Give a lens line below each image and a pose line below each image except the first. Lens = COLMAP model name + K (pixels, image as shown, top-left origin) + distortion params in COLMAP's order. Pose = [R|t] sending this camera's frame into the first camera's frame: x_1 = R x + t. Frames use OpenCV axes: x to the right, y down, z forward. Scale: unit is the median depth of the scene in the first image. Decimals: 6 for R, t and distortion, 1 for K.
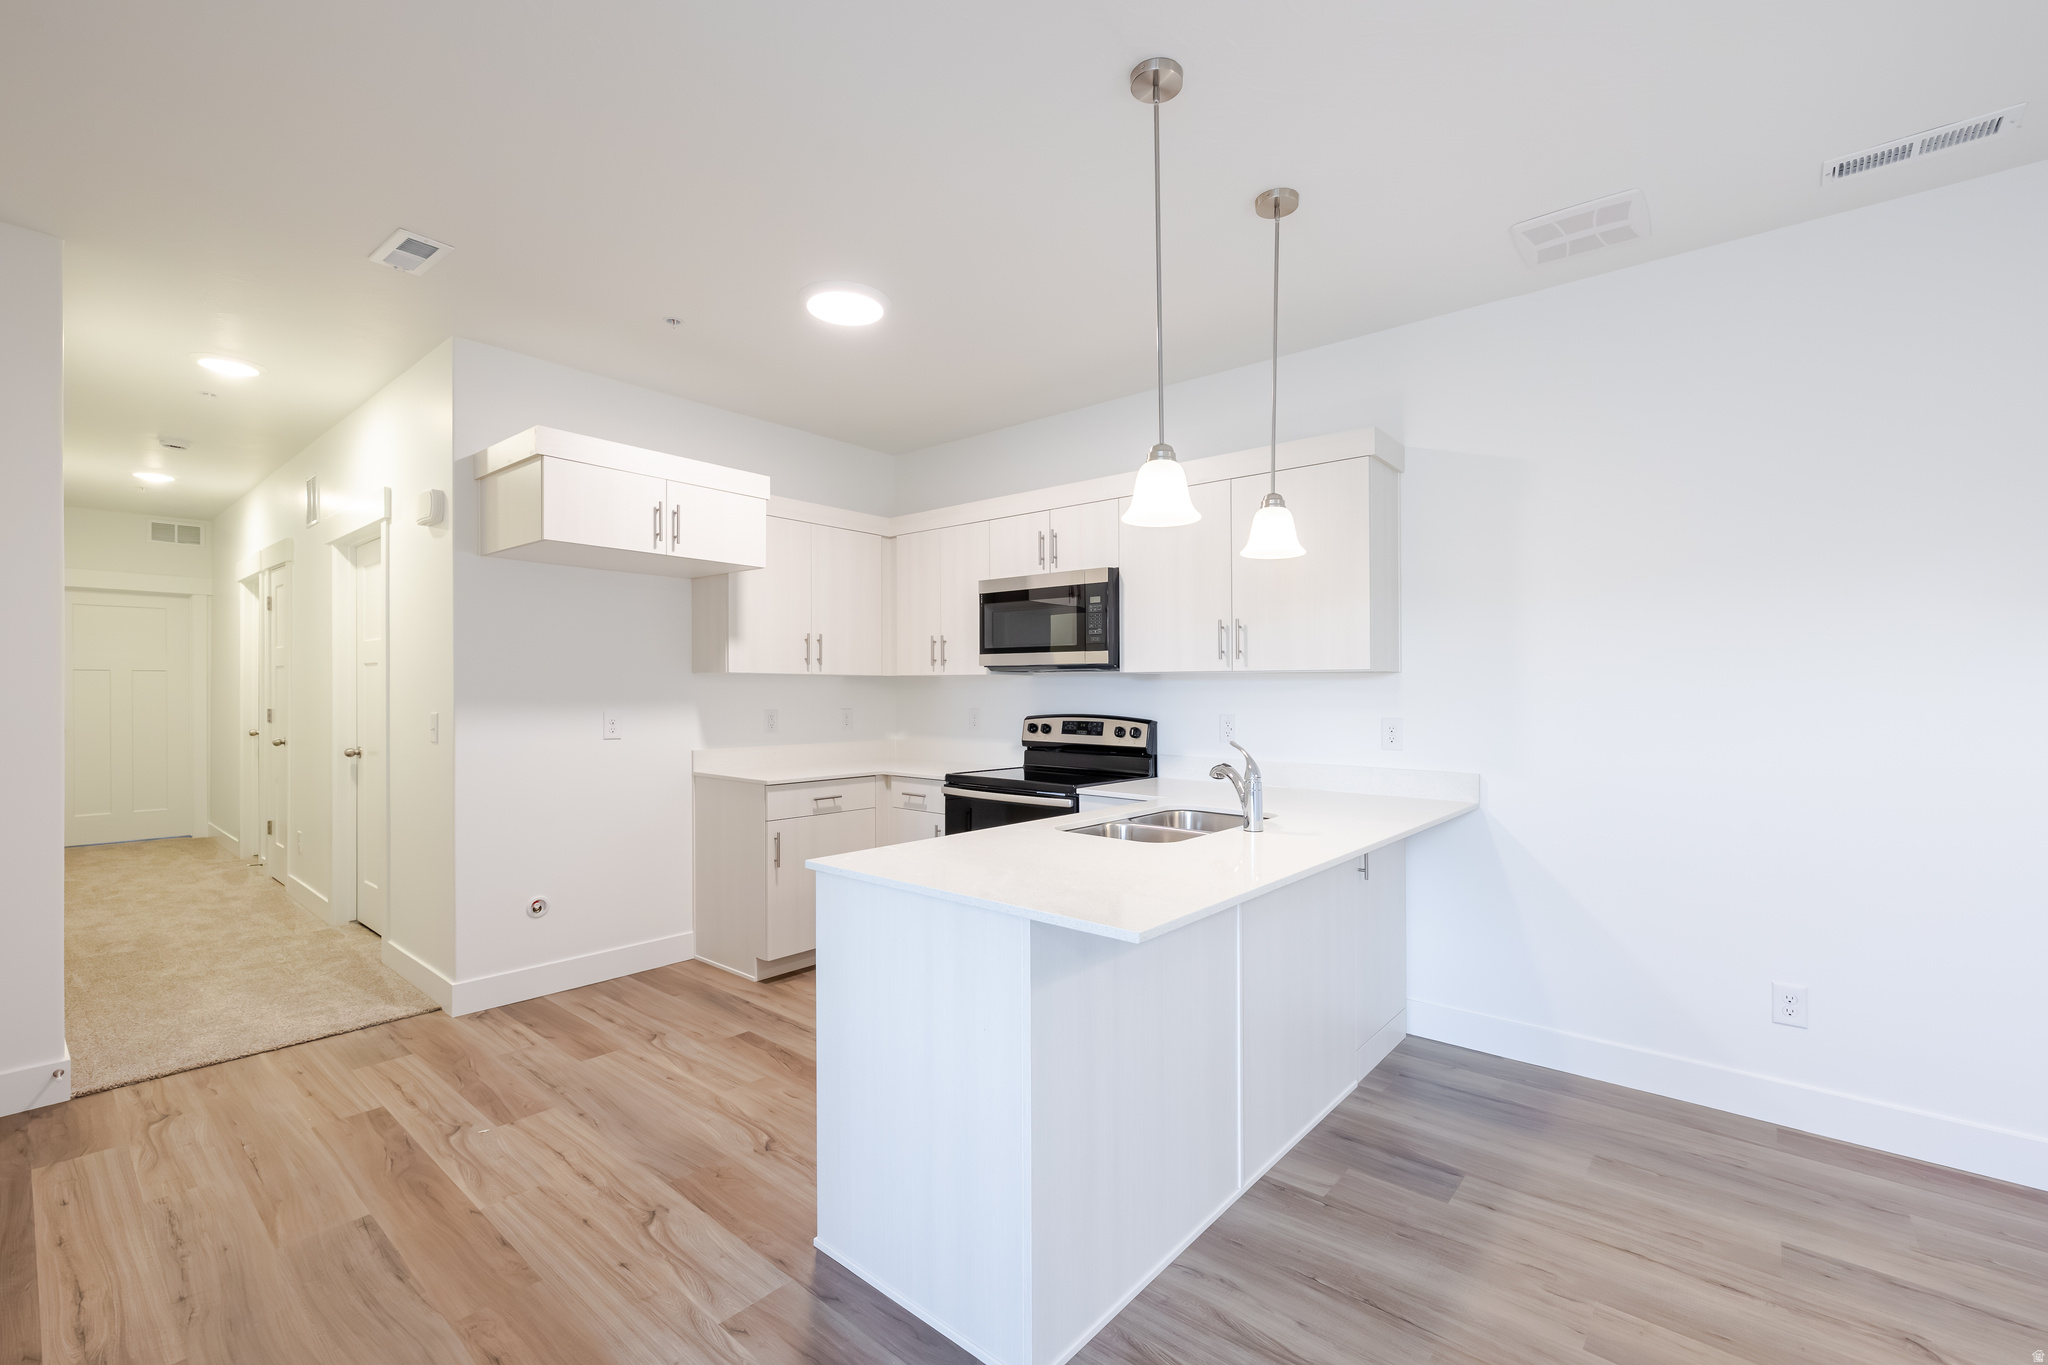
lens RADIAL K [[873.1, 0, 1011.3], [0, 873.1, 692.0], [0, 0, 1]] dist [0.000425, 0.000098]
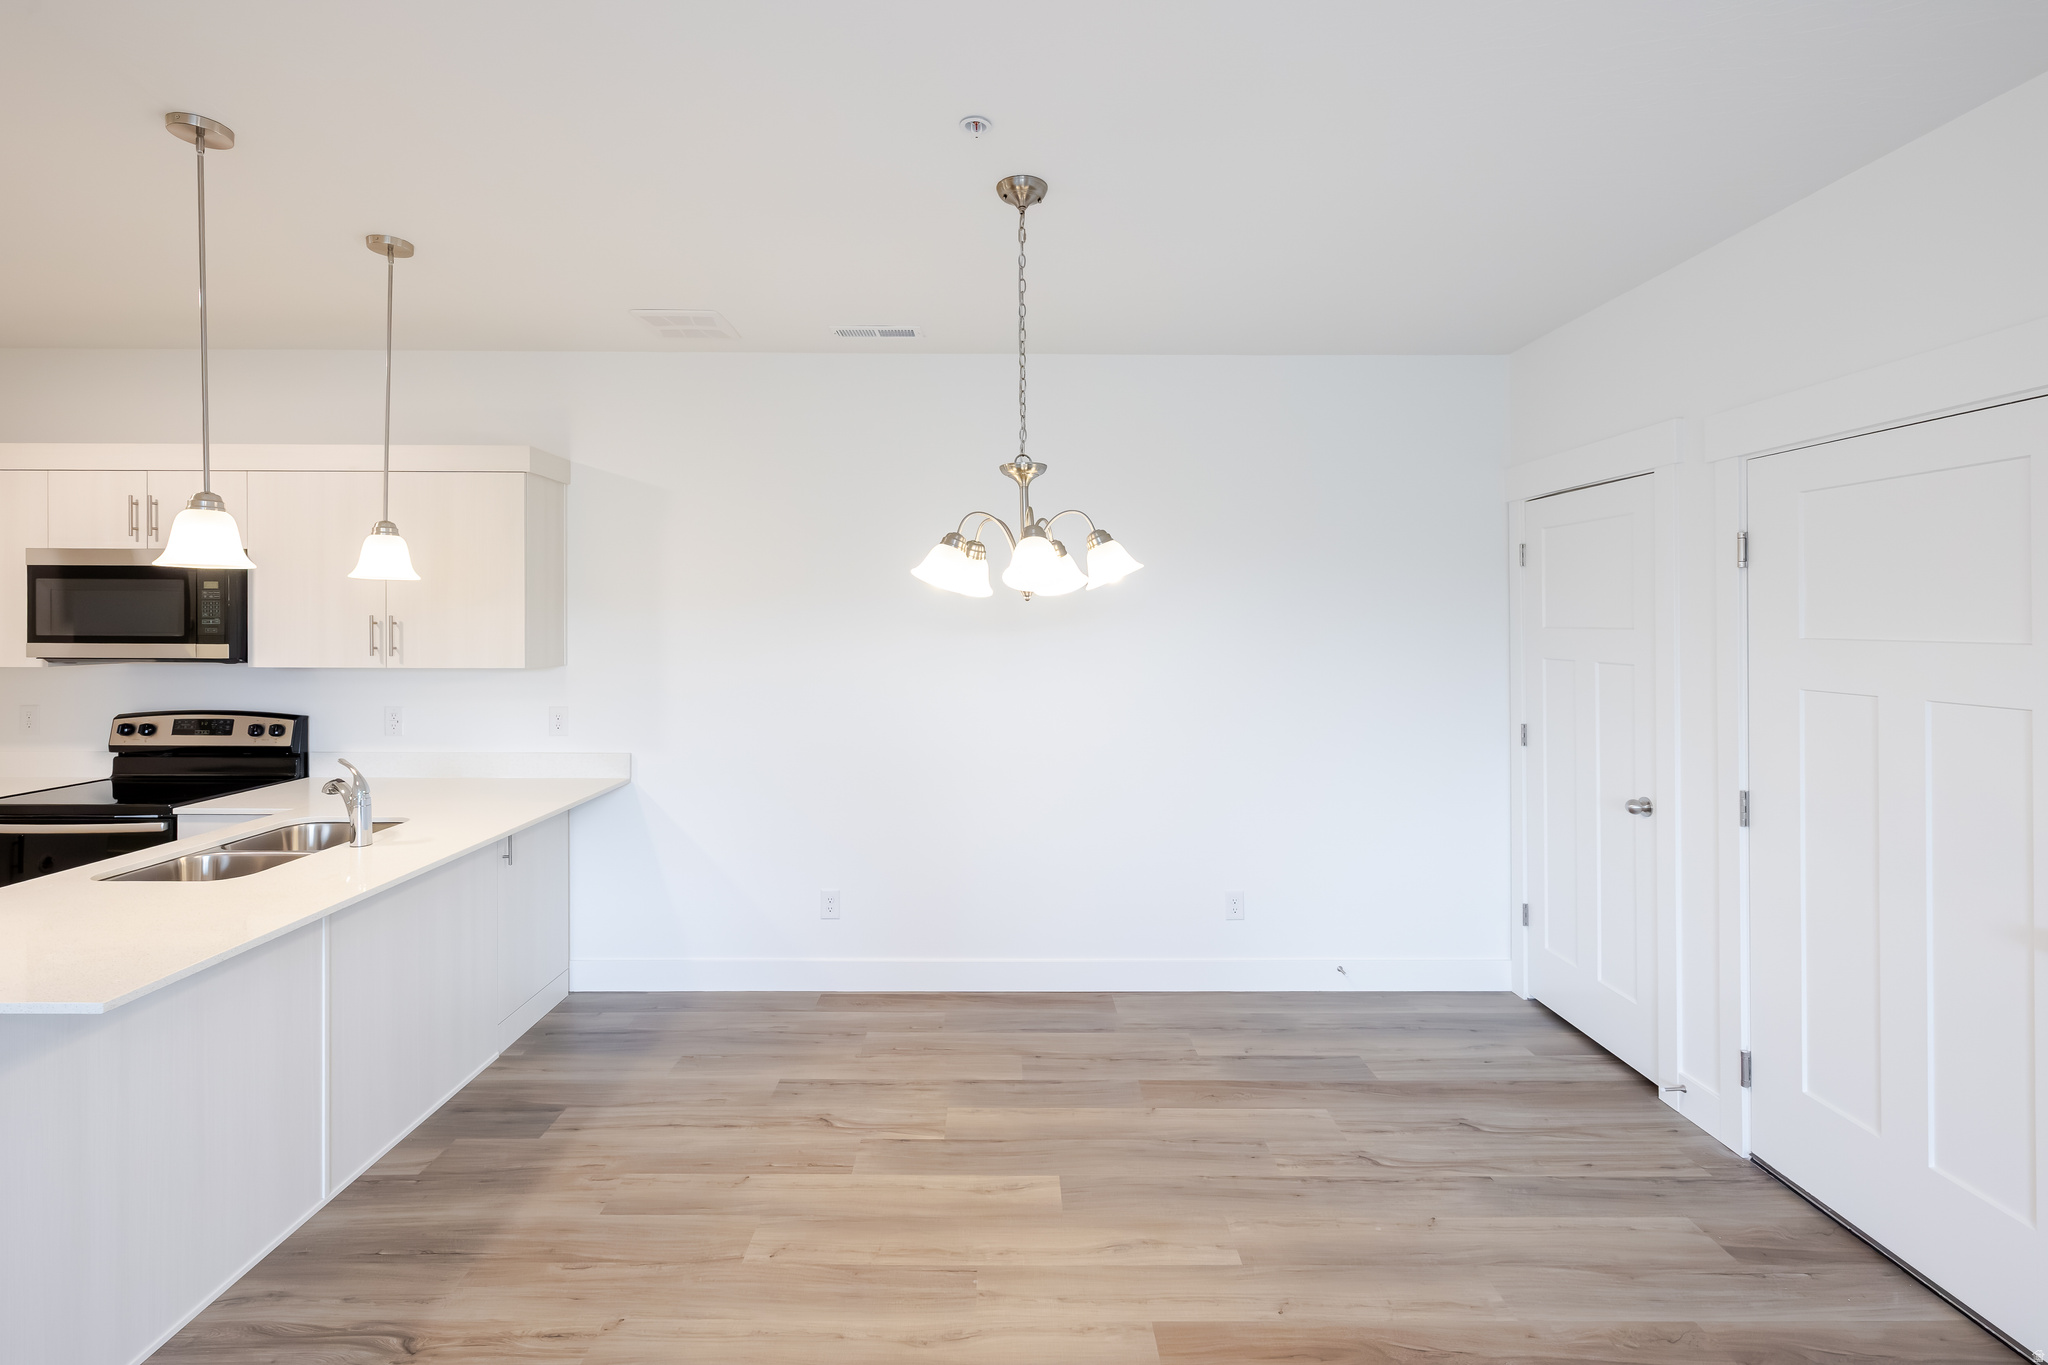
lens RADIAL K [[925.8, 0, 1016.6], [0, 925.8, 611.8], [0, 0, 1]] dist [0.005520, -0.000833]
pose [[0.752035, 0.001791, 0.659121, 0.098673], [-0.000245, 0.999997, -0.002437, -0.084598], [-0.659123, 0.001671, 0.752033, -0.248834]]
